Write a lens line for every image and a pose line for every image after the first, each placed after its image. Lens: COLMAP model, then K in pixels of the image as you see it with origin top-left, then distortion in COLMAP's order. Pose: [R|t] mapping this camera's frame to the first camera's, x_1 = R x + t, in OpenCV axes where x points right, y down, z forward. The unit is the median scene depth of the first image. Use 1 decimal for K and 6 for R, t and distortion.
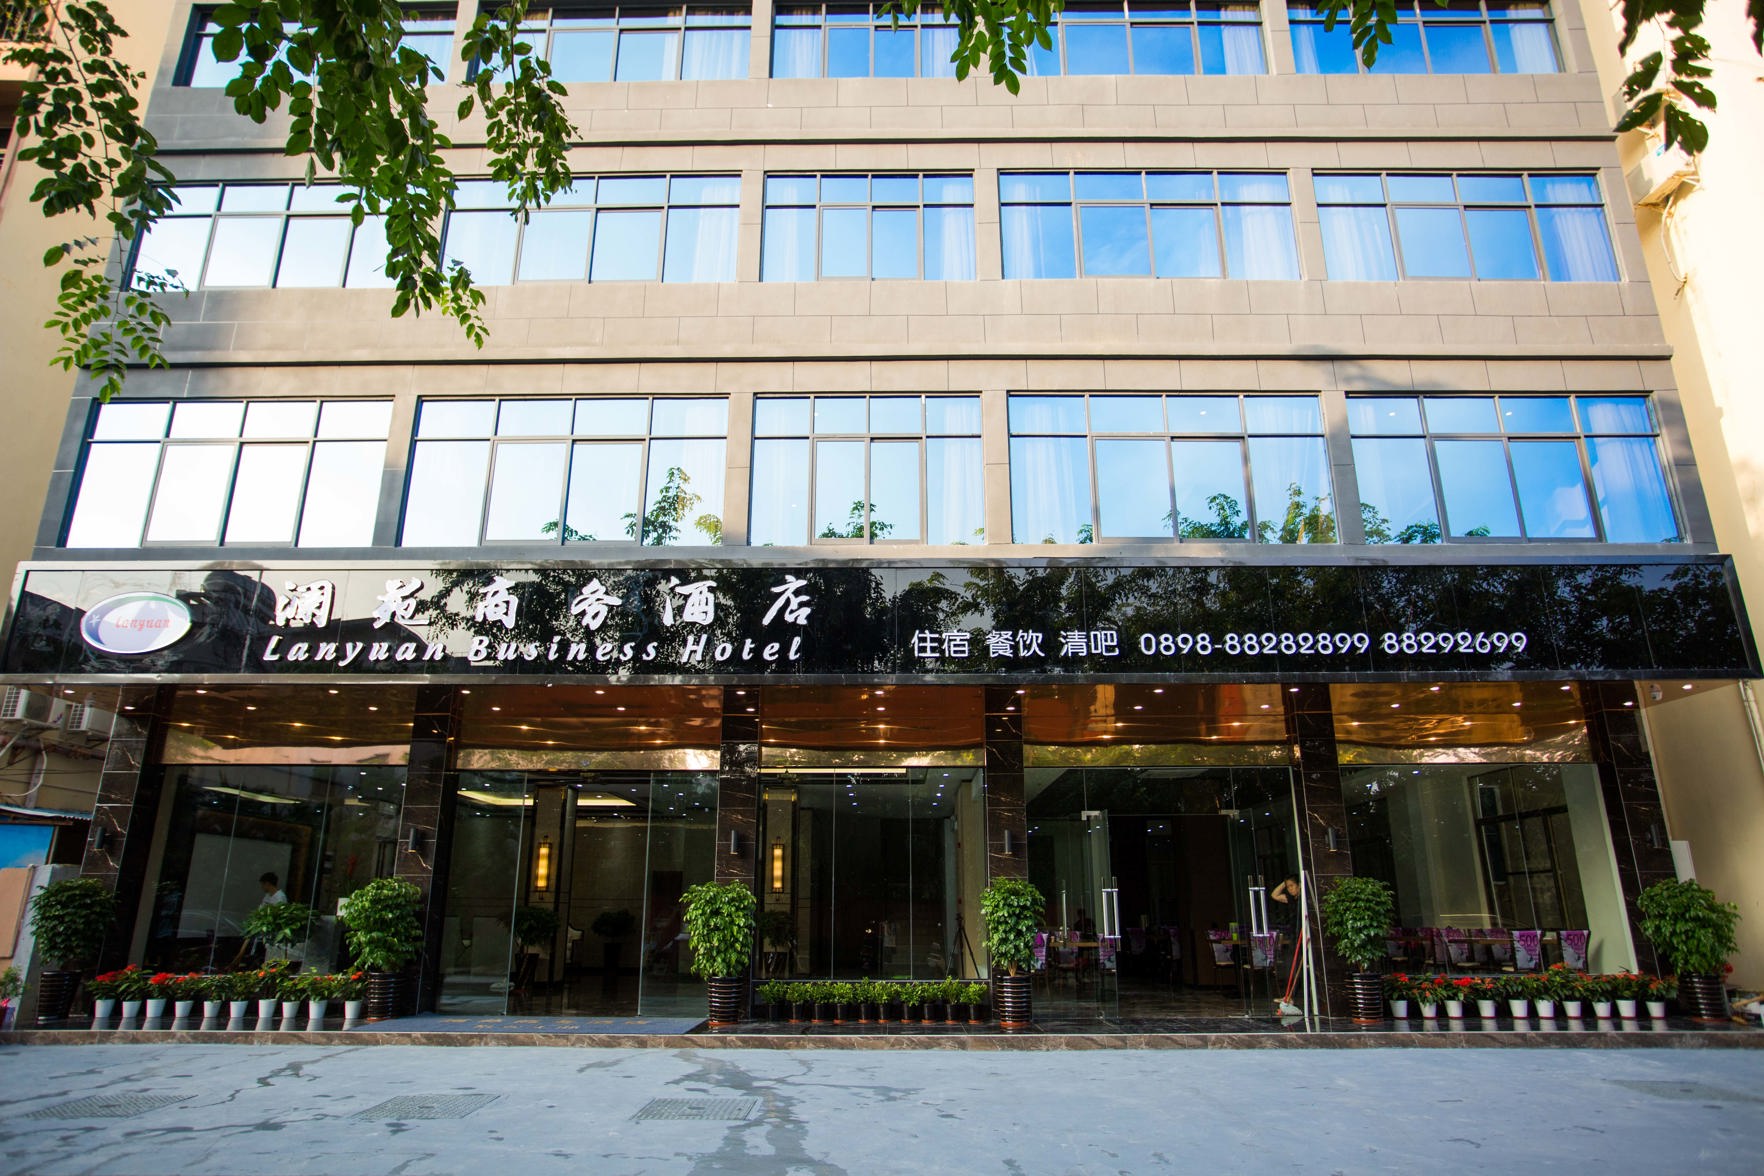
lens RADIAL K [[1077.6, 0, 882.0], [0, 1077.6, 588.0], [0, 0, 1]] dist [-0.078975, 0.056422]
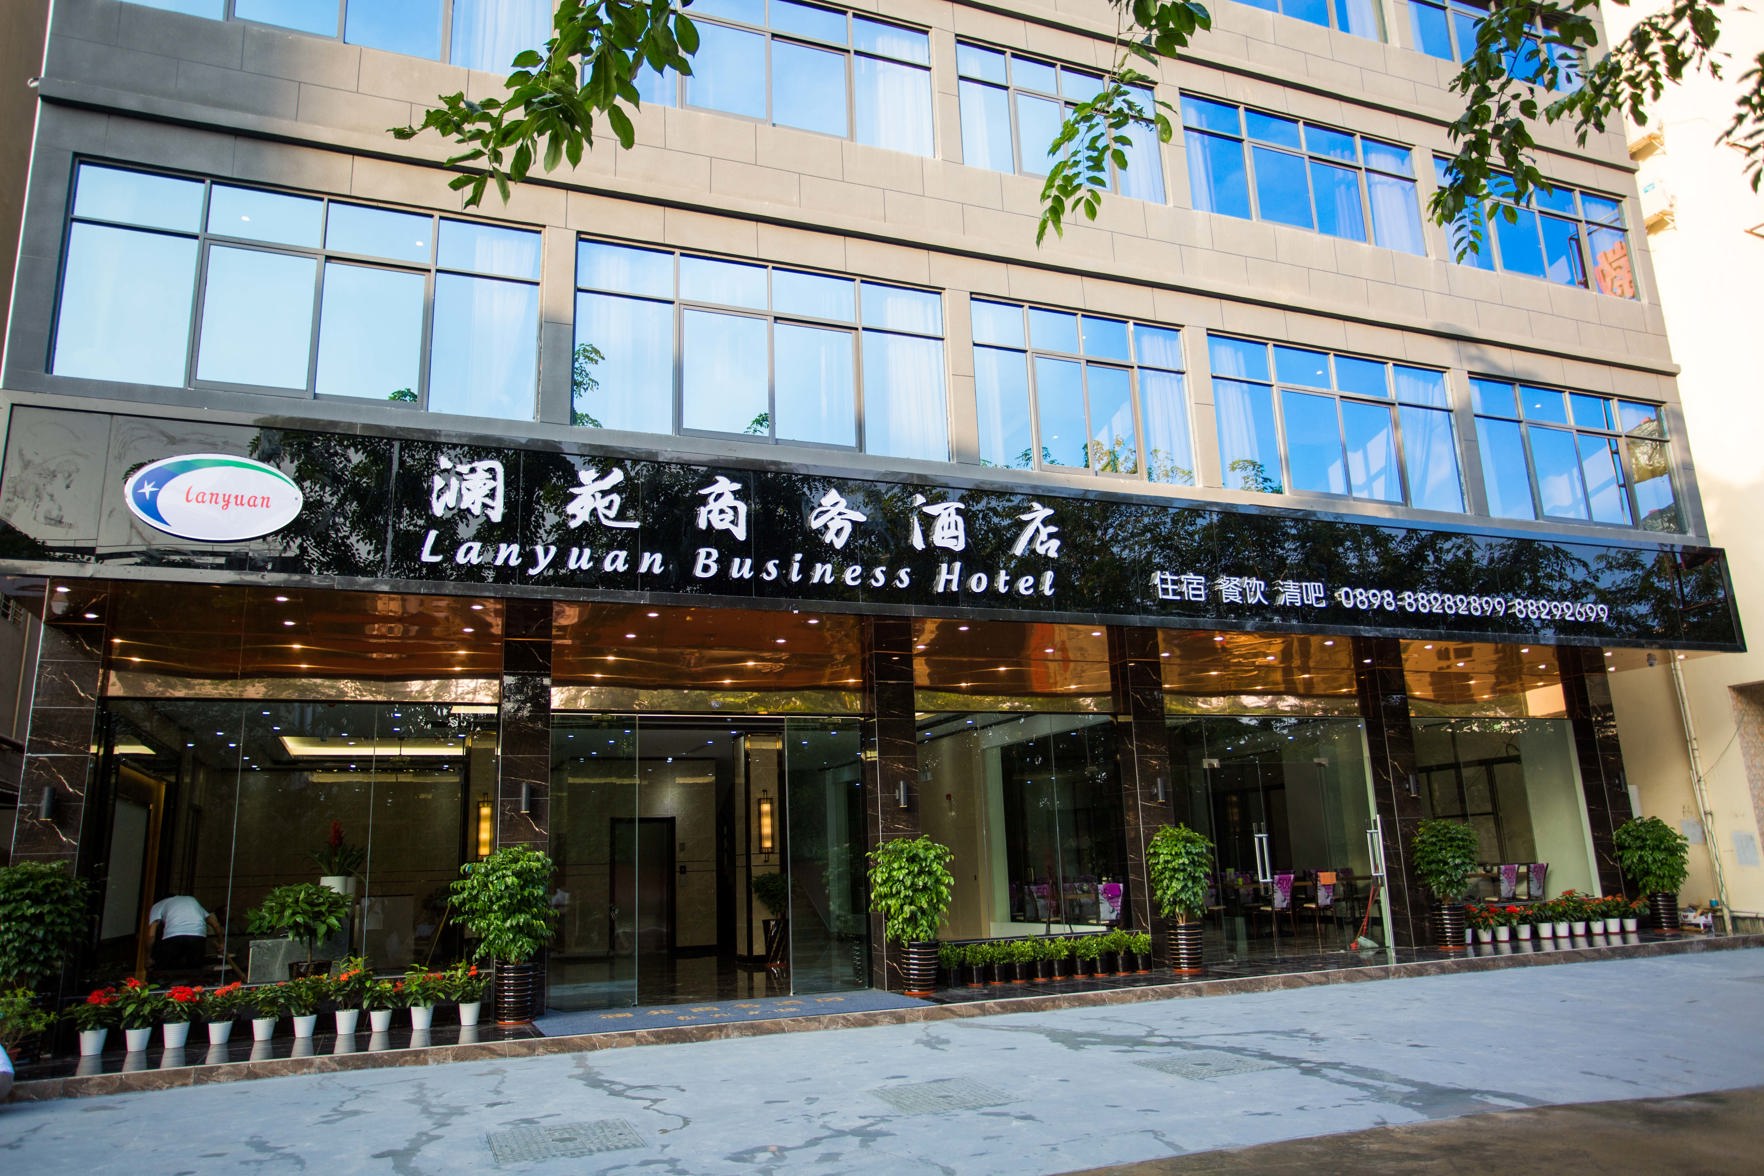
lens RADIAL K [[1312.1, 0, 928.5], [0, 1312.1, 534.9], [0, 0, 1]] dist [-0.088073, 0.092316]
pose [[0.911728, 0.069323, 0.404904, -0.610078], [-0.083952, 0.996299, 0.018462, 0.002440], [-0.402125, -0.050825, 0.914173, 0.013617]]
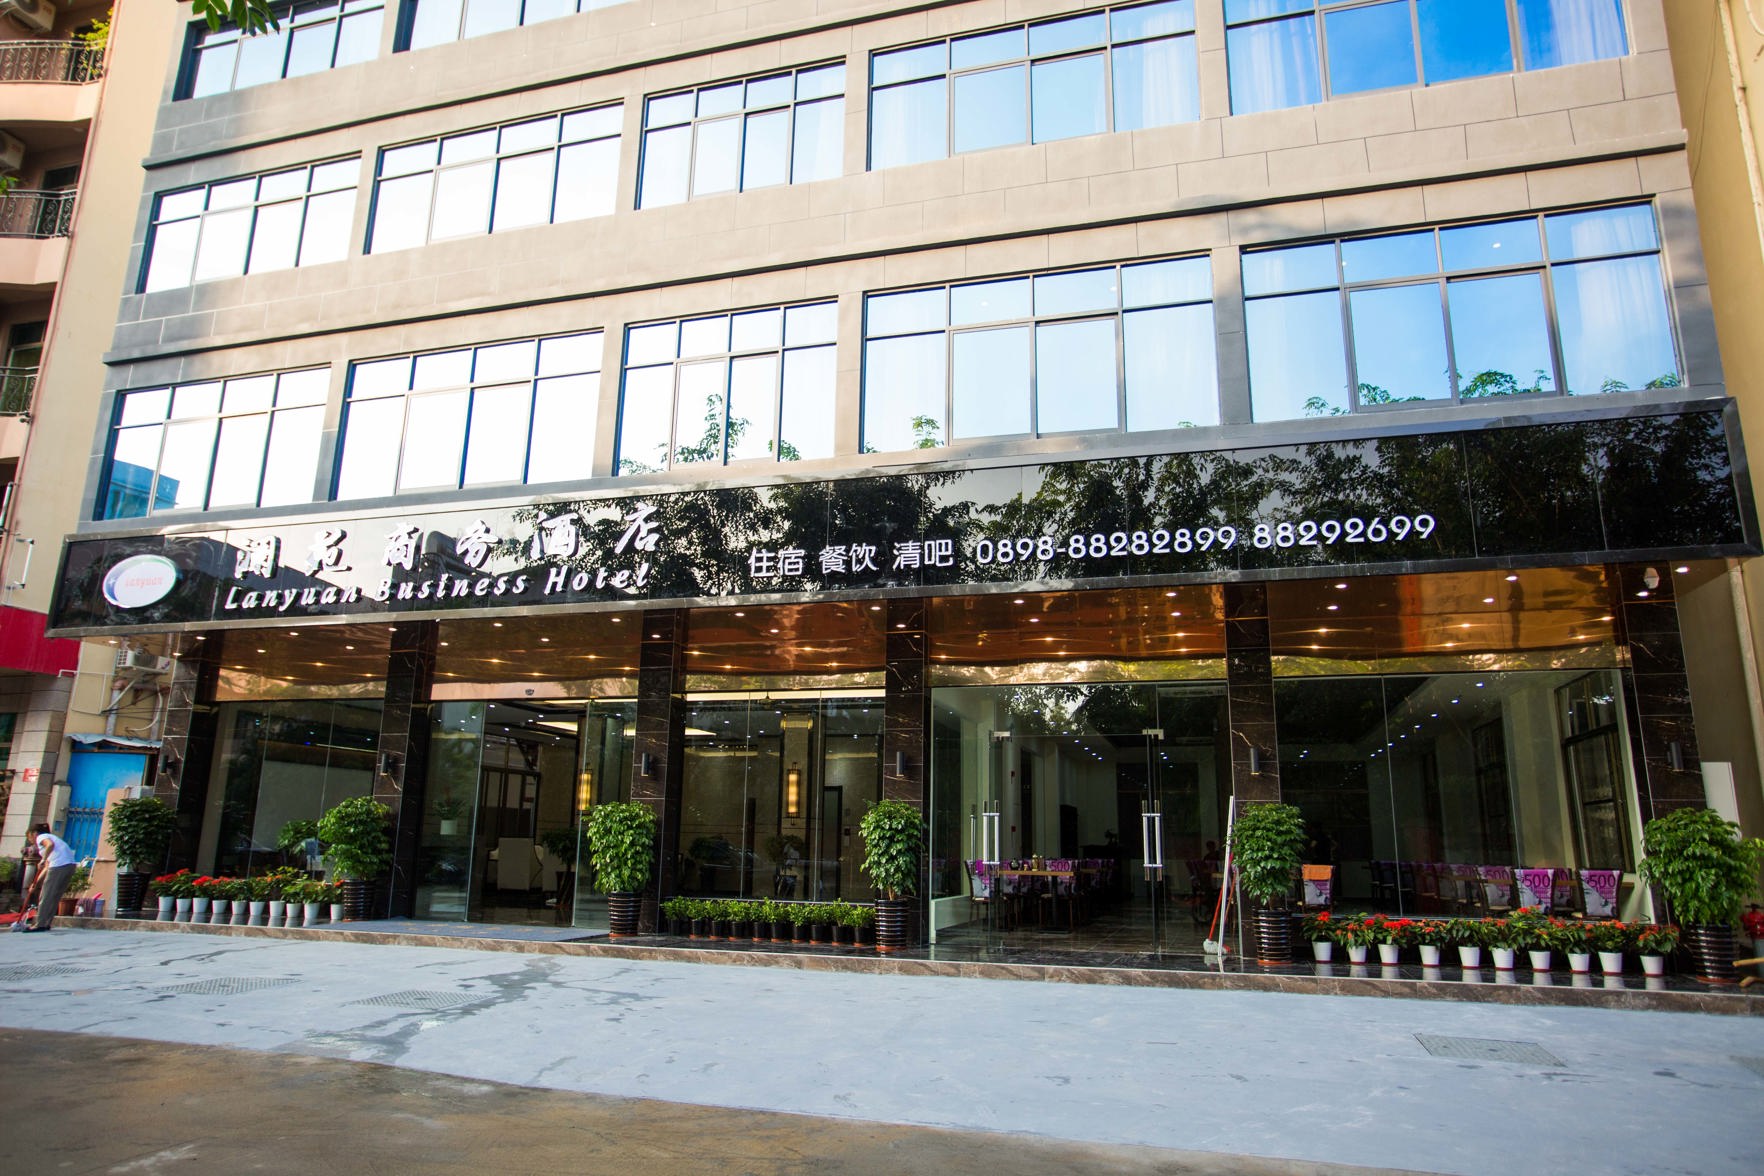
lens RADIAL K [[1192.8, 0, 852.4], [0, 1192.8, 560.9], [0, 0, 1]] dist [-0.100676, 0.093552]
pose [[0.956692, -0.052505, -0.286327, 0.415970], [0.068549, 0.996573, 0.046292, 0.004205], [0.282916, -0.063914, 0.957013, -0.019538]]
